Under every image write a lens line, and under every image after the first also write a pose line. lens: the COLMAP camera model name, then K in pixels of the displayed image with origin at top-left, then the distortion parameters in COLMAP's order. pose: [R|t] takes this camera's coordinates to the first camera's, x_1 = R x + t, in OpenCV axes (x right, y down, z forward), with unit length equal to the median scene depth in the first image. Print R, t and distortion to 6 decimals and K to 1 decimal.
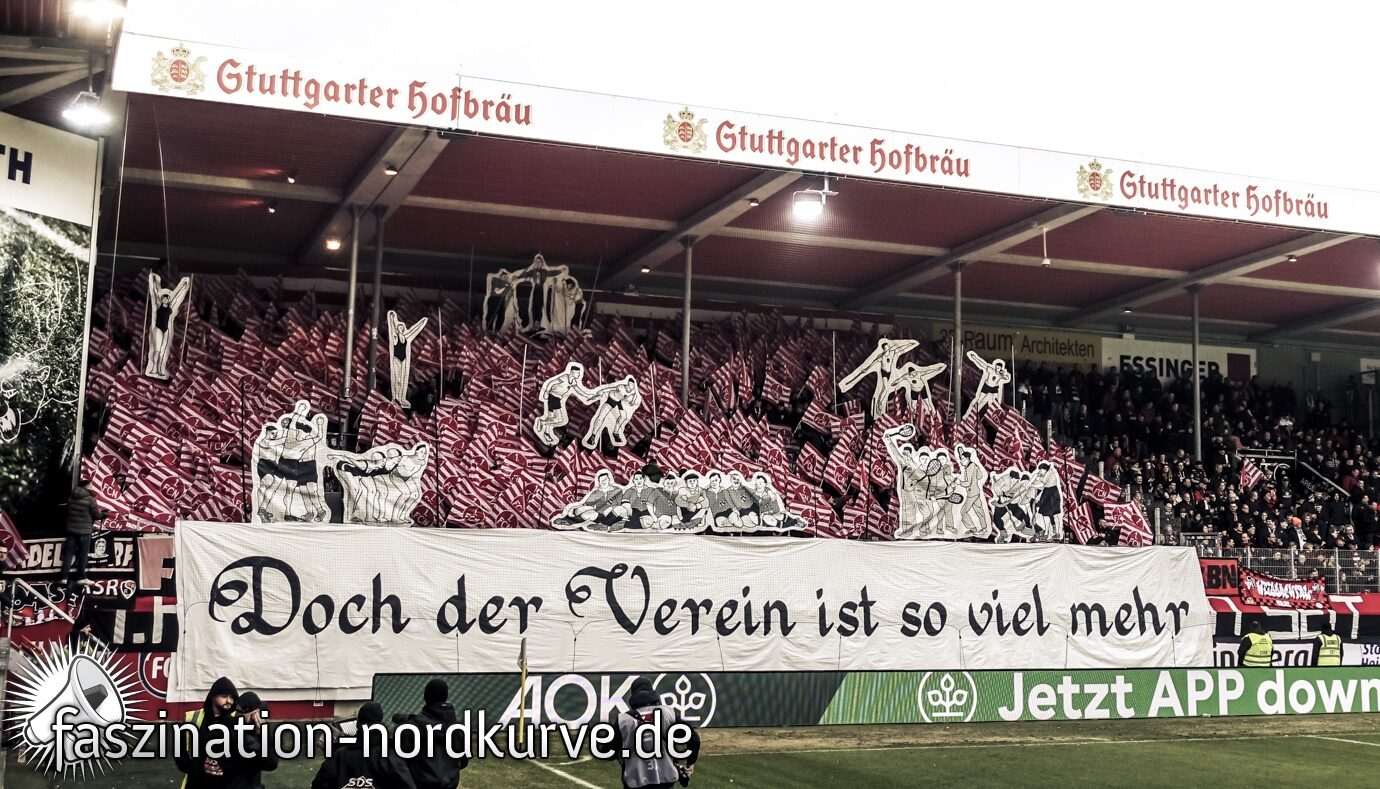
lens RADIAL K [[1654.7, 0, 750.9], [0, 1654.7, 313.6], [0, 0, 1]] dist [-0.015018, 0.000000]
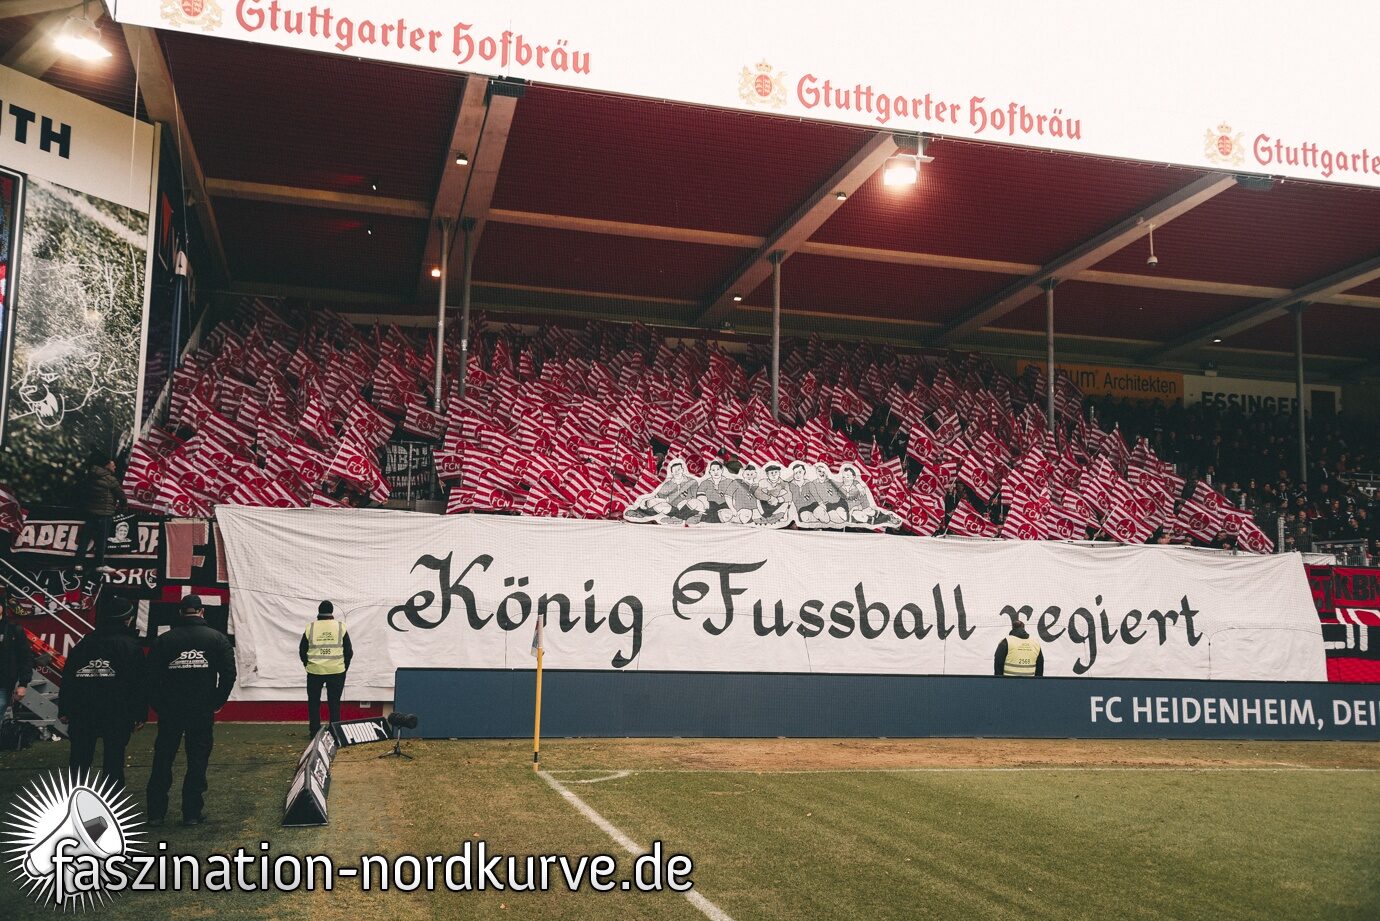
lens RADIAL K [[1204.4, 0, 680.5], [0, 1204.4, 472.6], [0, 0, 1]] dist [0.029761, 0.048341]
pose [[0.990667, -0.011779, -0.135798, 0.003039], [0.015468, 0.999538, 0.026146, 0.081084], [0.135427, -0.028003, 0.990391, 0.318471]]
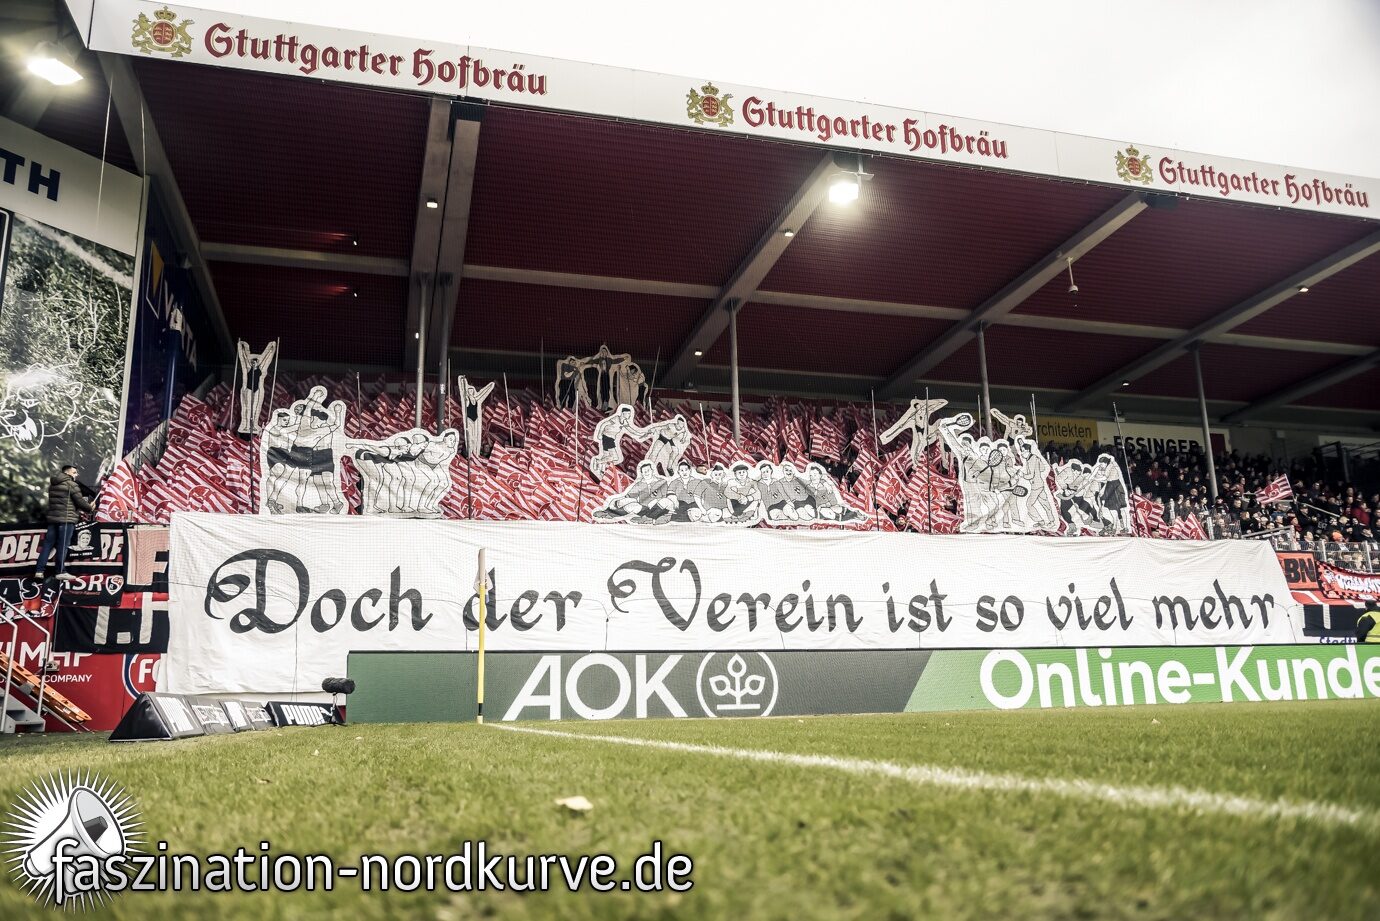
lens RADIAL K [[1008.3, 0, 677.9], [0, 1008.3, 477.2], [0, 0, 1]] dist [-0.036588, 0.028089]
pose [[0.991325, -0.065824, -0.113760, -0.005757], [0.057655, 0.995615, -0.073664, 0.141051], [0.118110, 0.066466, 0.990774, 0.417320]]
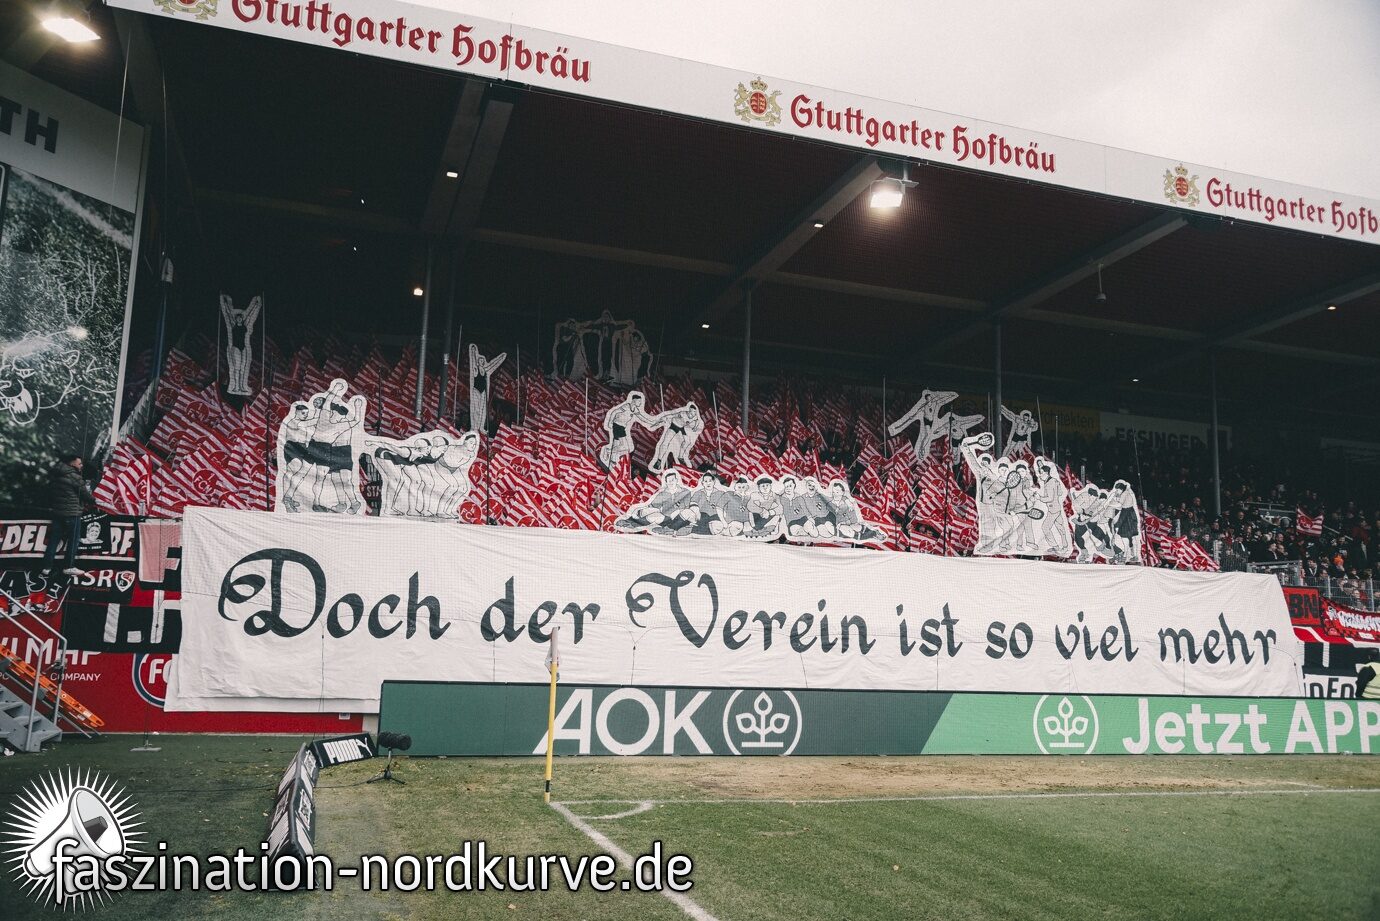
lens RADIAL K [[1056.6, 0, 675.6], [0, 1056.6, 474.0], [0, 0, 1]] dist [-0.021274, 0.036384]
pose [[0.996965, 0.003831, -0.077756, -0.037321], [-0.003815, 0.999993, 0.000357, 0.092546], [0.077756, -0.000059, 0.996972, 0.396461]]
